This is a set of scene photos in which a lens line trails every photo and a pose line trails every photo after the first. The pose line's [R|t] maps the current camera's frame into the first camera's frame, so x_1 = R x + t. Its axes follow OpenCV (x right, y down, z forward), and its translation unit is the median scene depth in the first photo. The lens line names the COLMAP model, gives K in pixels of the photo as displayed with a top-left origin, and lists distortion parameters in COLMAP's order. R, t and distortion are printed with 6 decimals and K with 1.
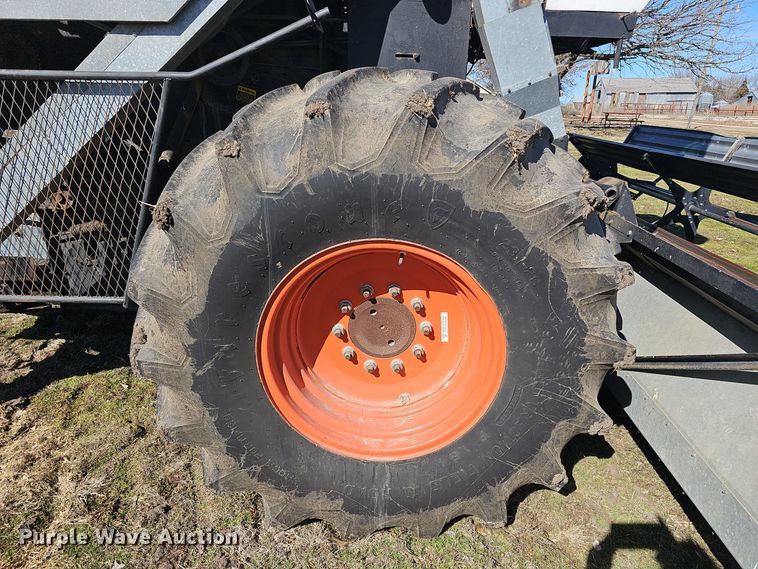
lens RADIAL K [[504.4, 0, 390.0], [0, 504.4, 297.7], [0, 0, 1]] dist [0.013731, 0.001565]
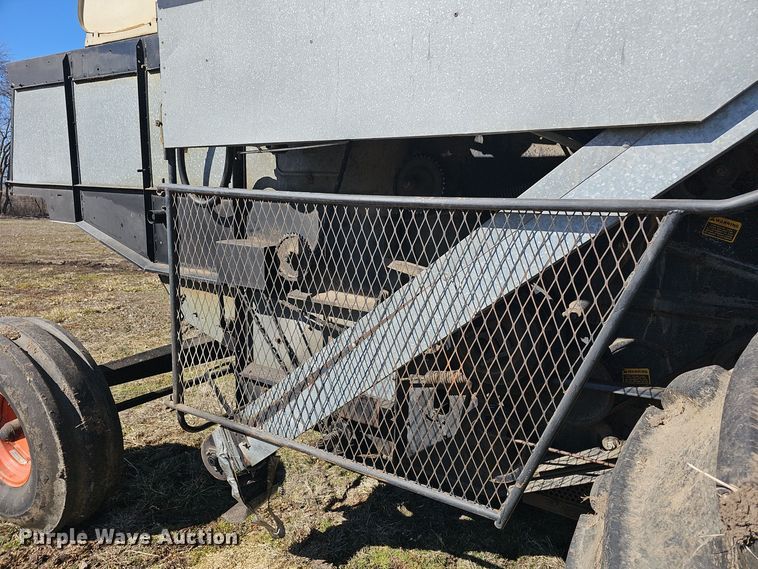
lens RADIAL K [[514.0, 0, 376.4], [0, 514.0, 300.6], [0, 0, 1]] dist [0.008941, 0.000902]
pose [[0.850084, 0.106472, -0.515772, -0.394335], [-0.208052, 0.967583, -0.143167, -0.161572], [0.483809, 0.229011, 0.844679, 0.326320]]
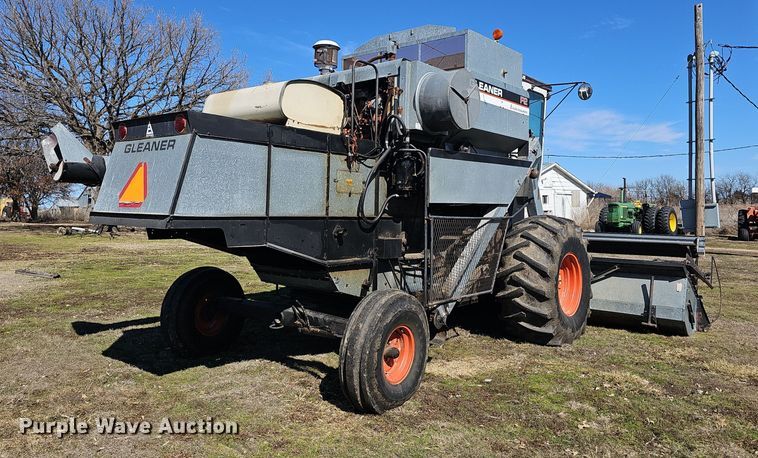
lens RADIAL K [[572.4, 0, 376.5], [0, 572.4, 188.5], [0, 0, 1]] dist [0.033281, 0.000150]
pose [[0.627279, 0.009627, 0.778735, -3.995139], [0.290593, 0.924814, -0.245509, 0.093450], [-0.722549, 0.380298, 0.577318, -0.709268]]
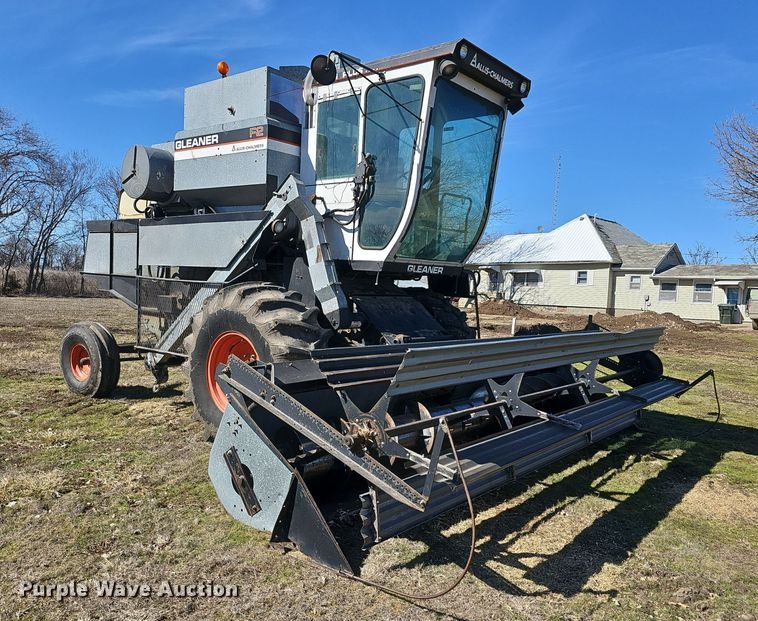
lens RADIAL K [[632.0, 0, 343.2], [0, 632.0, 350.4], [0, 0, 1]] dist [0.009160, 0.003561]
pose [[0.759603, 0.084926, -0.644818, 2.521147], [-0.270647, 0.942793, -0.194655, 0.478315], [0.591399, 0.322379, 0.739134, -1.223757]]
